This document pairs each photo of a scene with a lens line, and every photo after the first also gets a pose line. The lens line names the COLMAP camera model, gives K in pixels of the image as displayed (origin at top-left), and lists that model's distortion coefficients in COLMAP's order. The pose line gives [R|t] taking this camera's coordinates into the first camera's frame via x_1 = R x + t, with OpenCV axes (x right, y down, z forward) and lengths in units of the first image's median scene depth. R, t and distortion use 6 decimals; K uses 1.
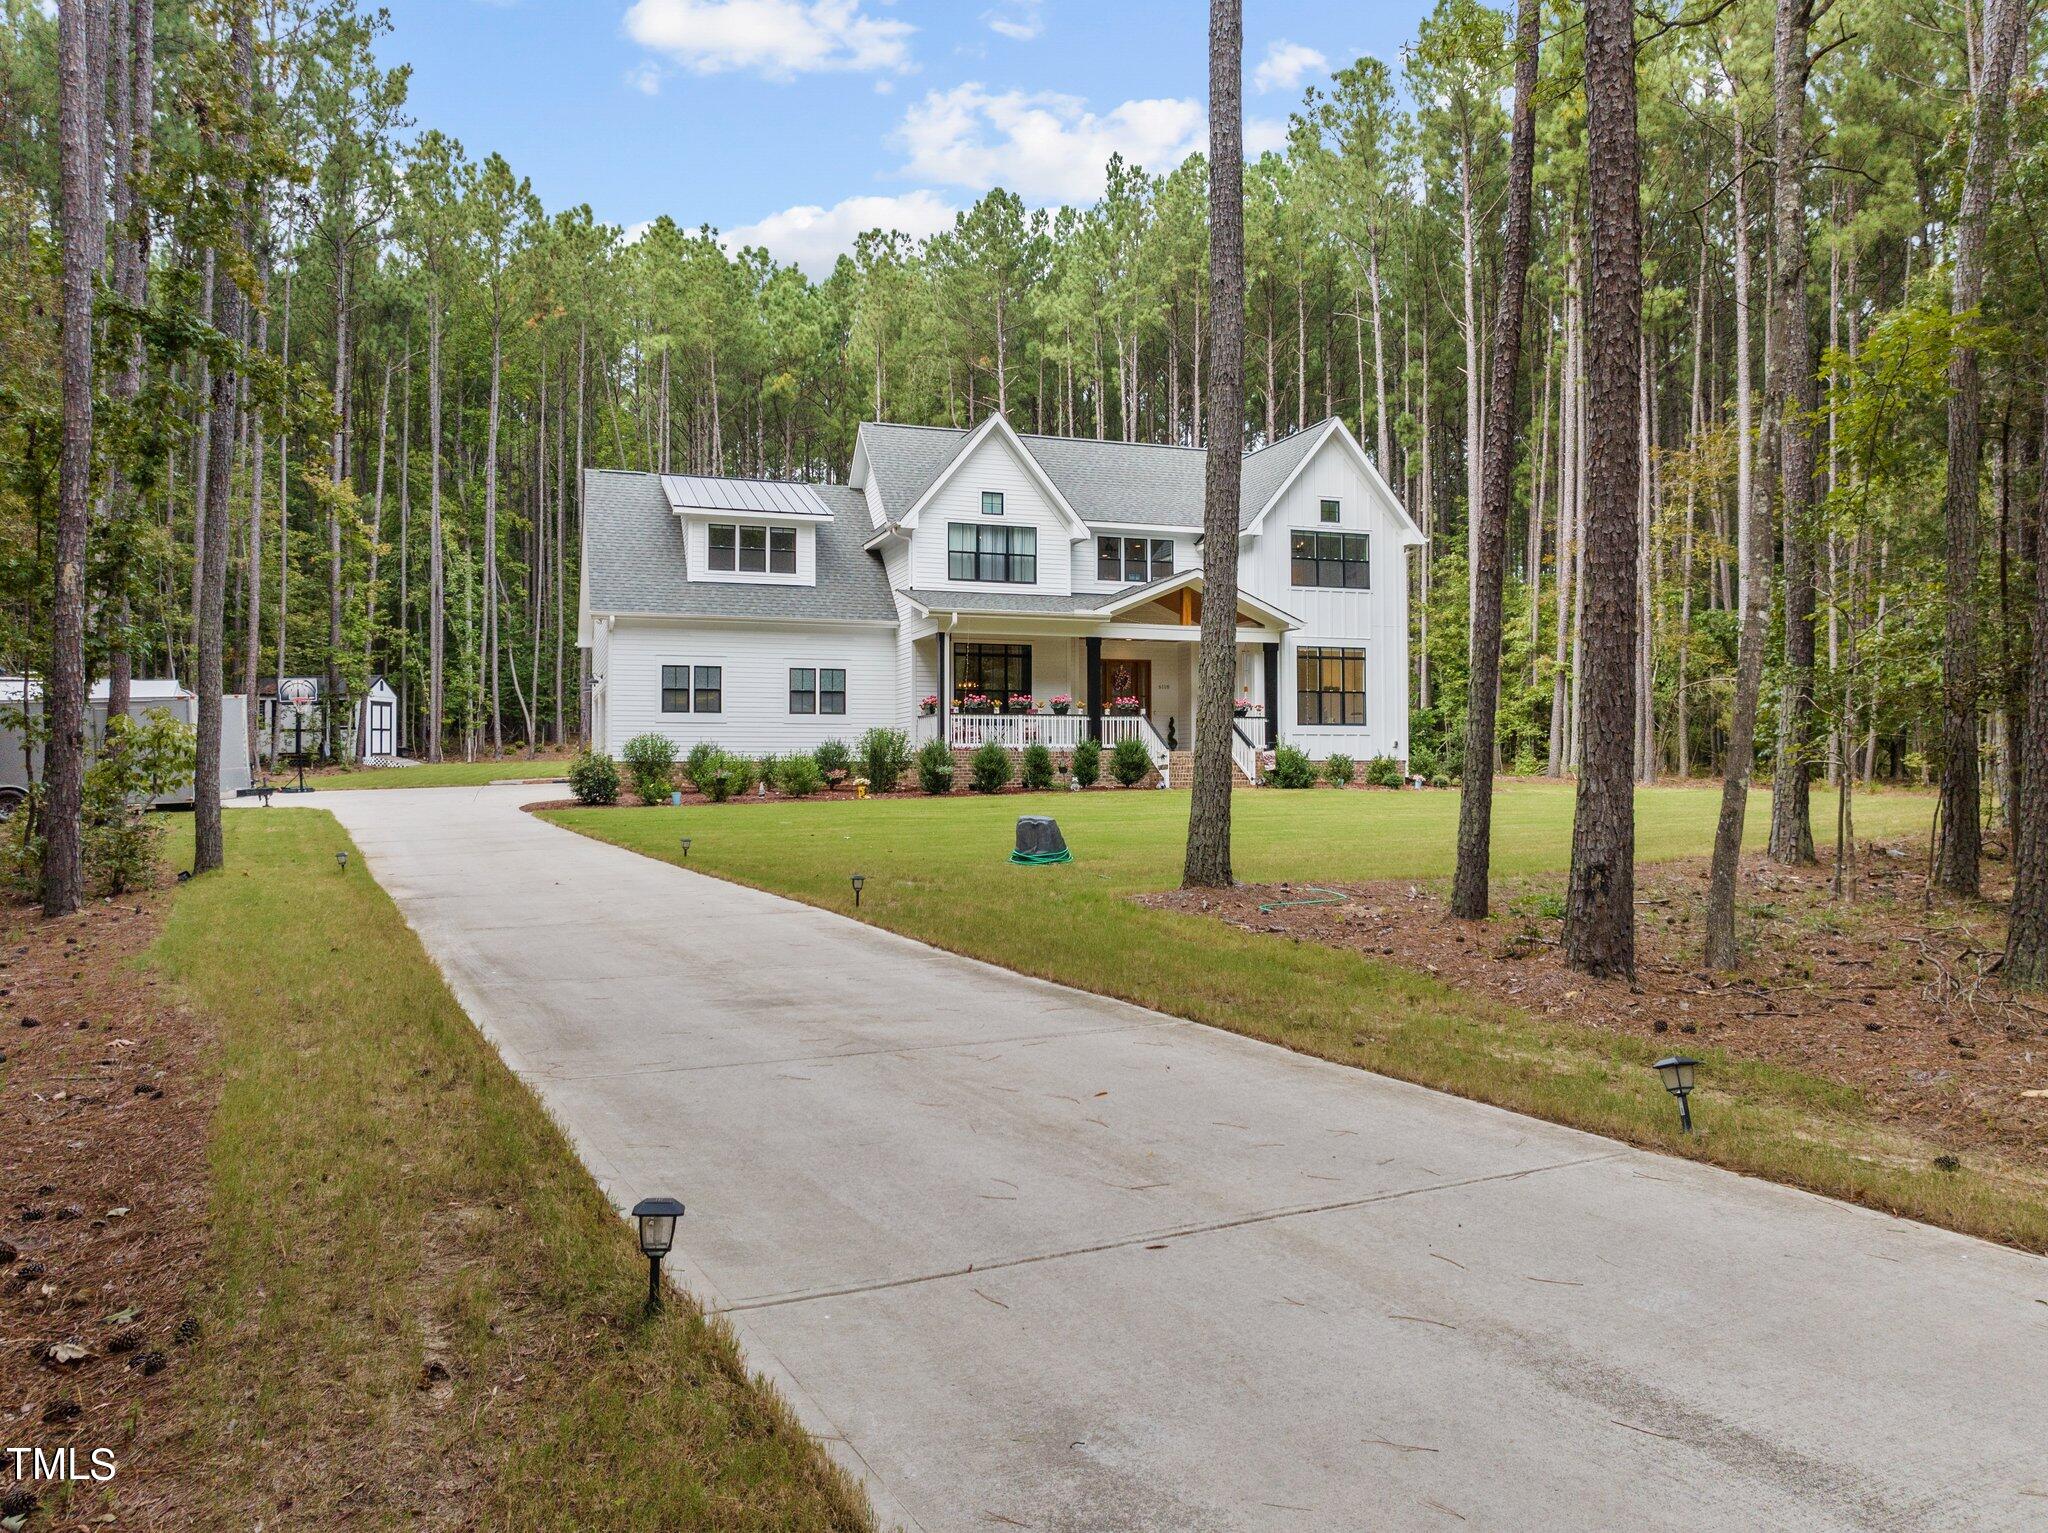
lens RADIAL K [[1414.3, 0, 1089.3], [0, 1414.3, 771.2], [0, 0, 1]] dist [-0.040709, -0.000046]
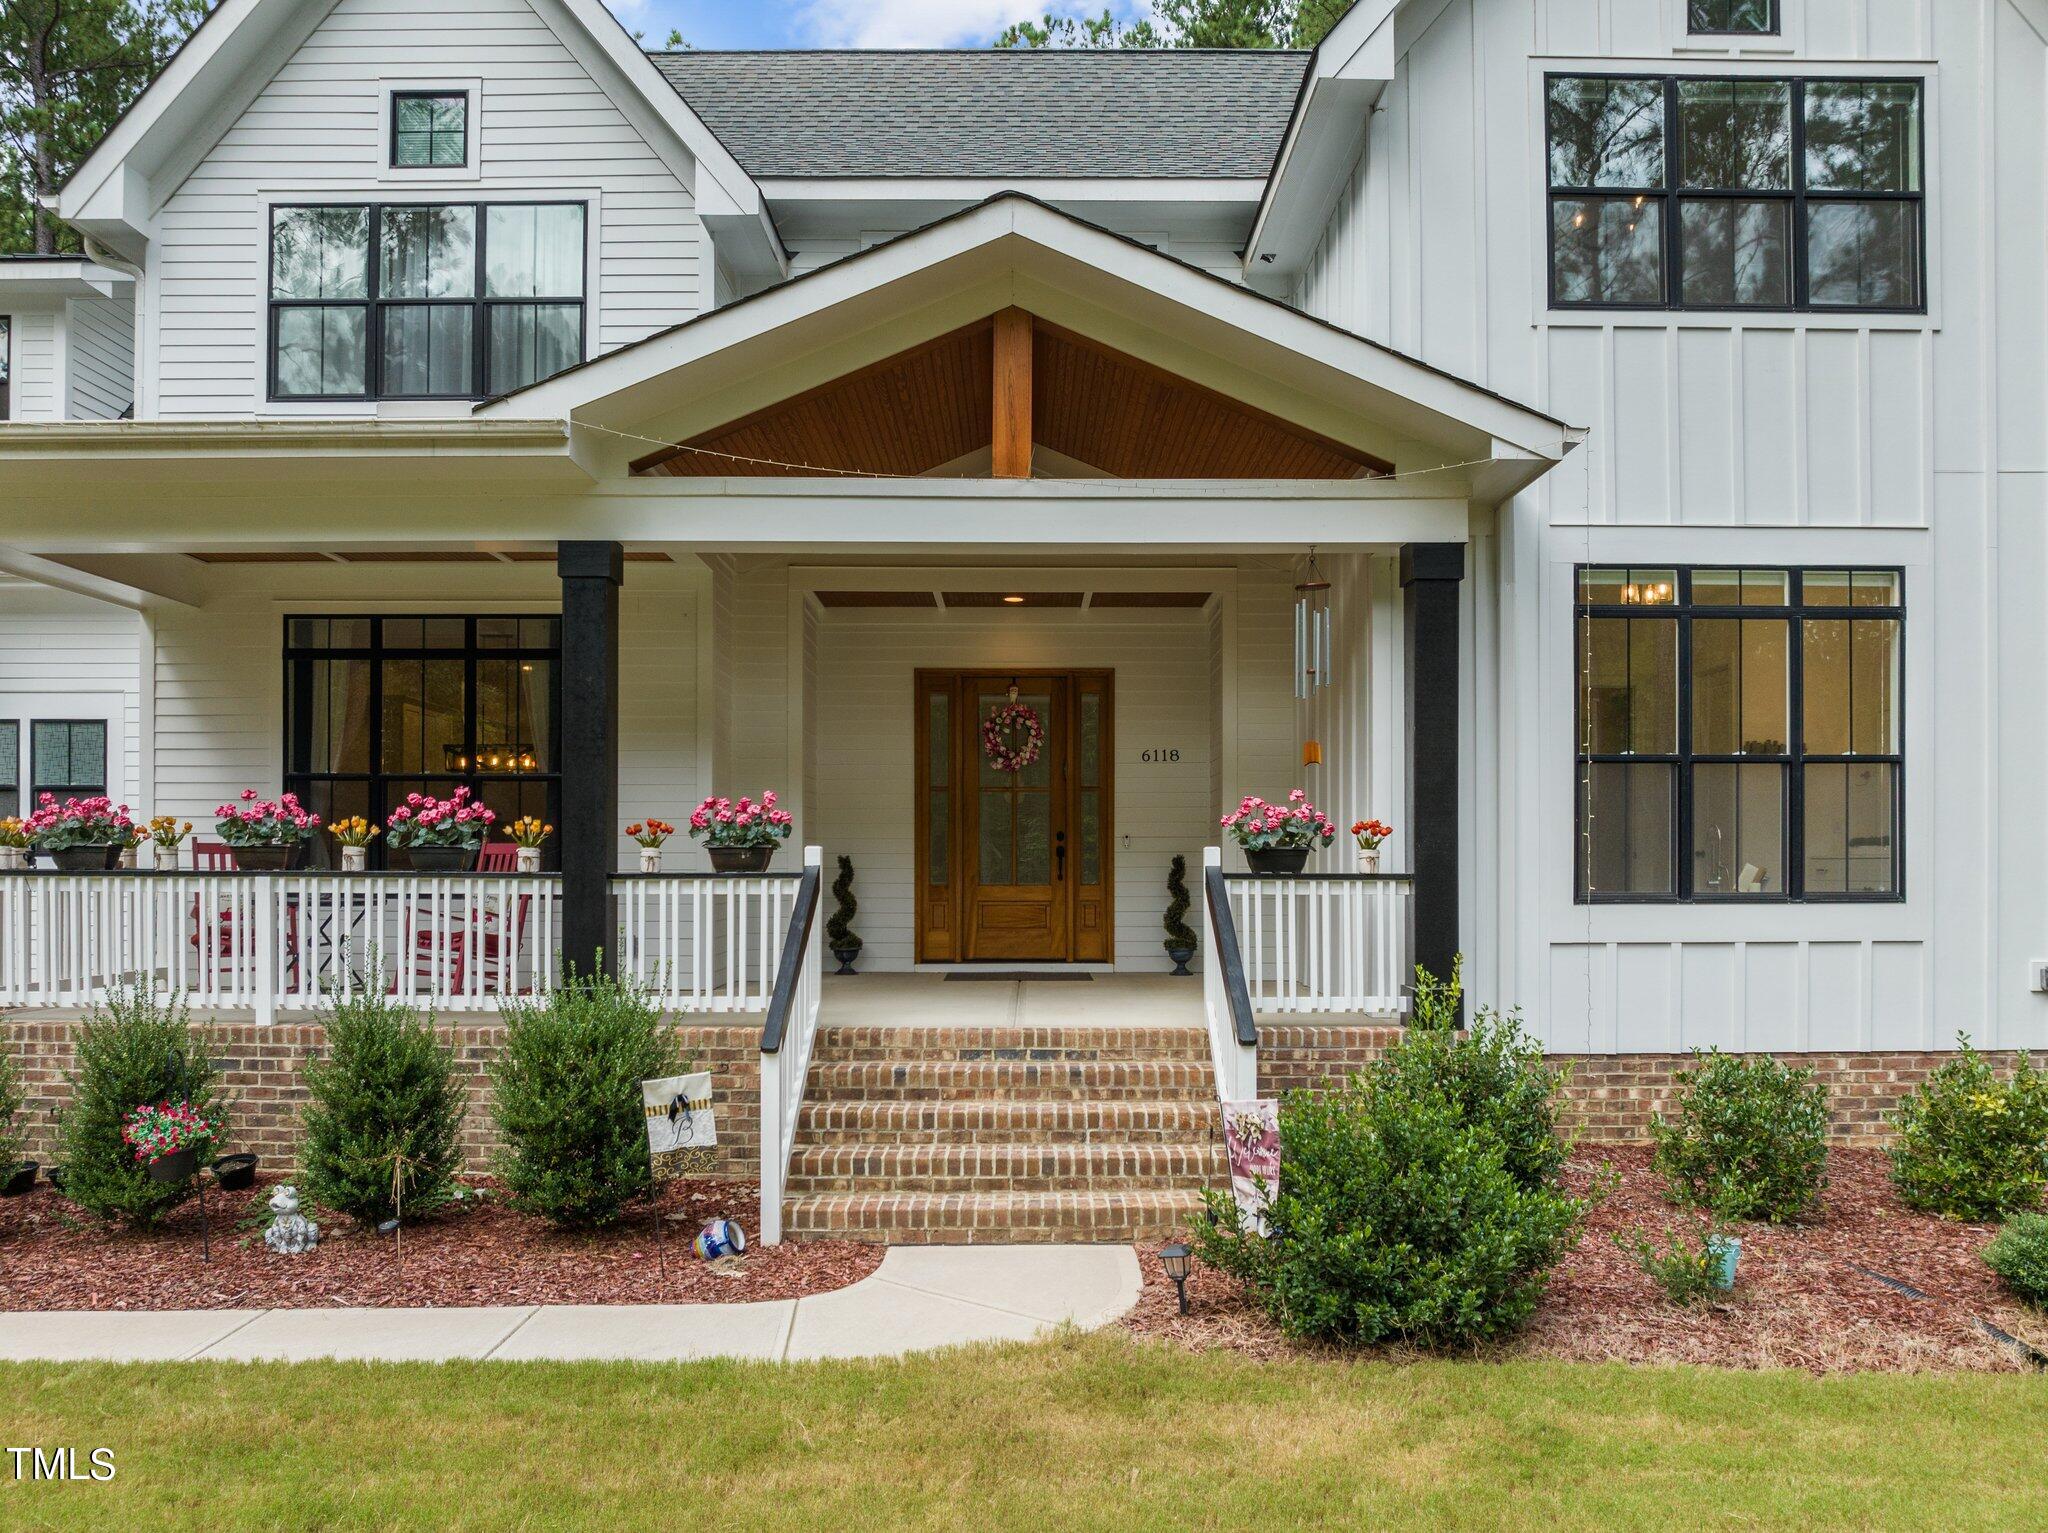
lens RADIAL K [[1414.3, 0, 1089.3], [0, 1414.3, 771.2], [0, 0, 1]] dist [-0.040709, -0.000046]
pose [[0.949624, -0.014838, -0.313041, 0.150388], [0.014549, 0.999889, -0.003260, -0.056561], [0.313055, -0.001458, 0.949734, 0.792531]]
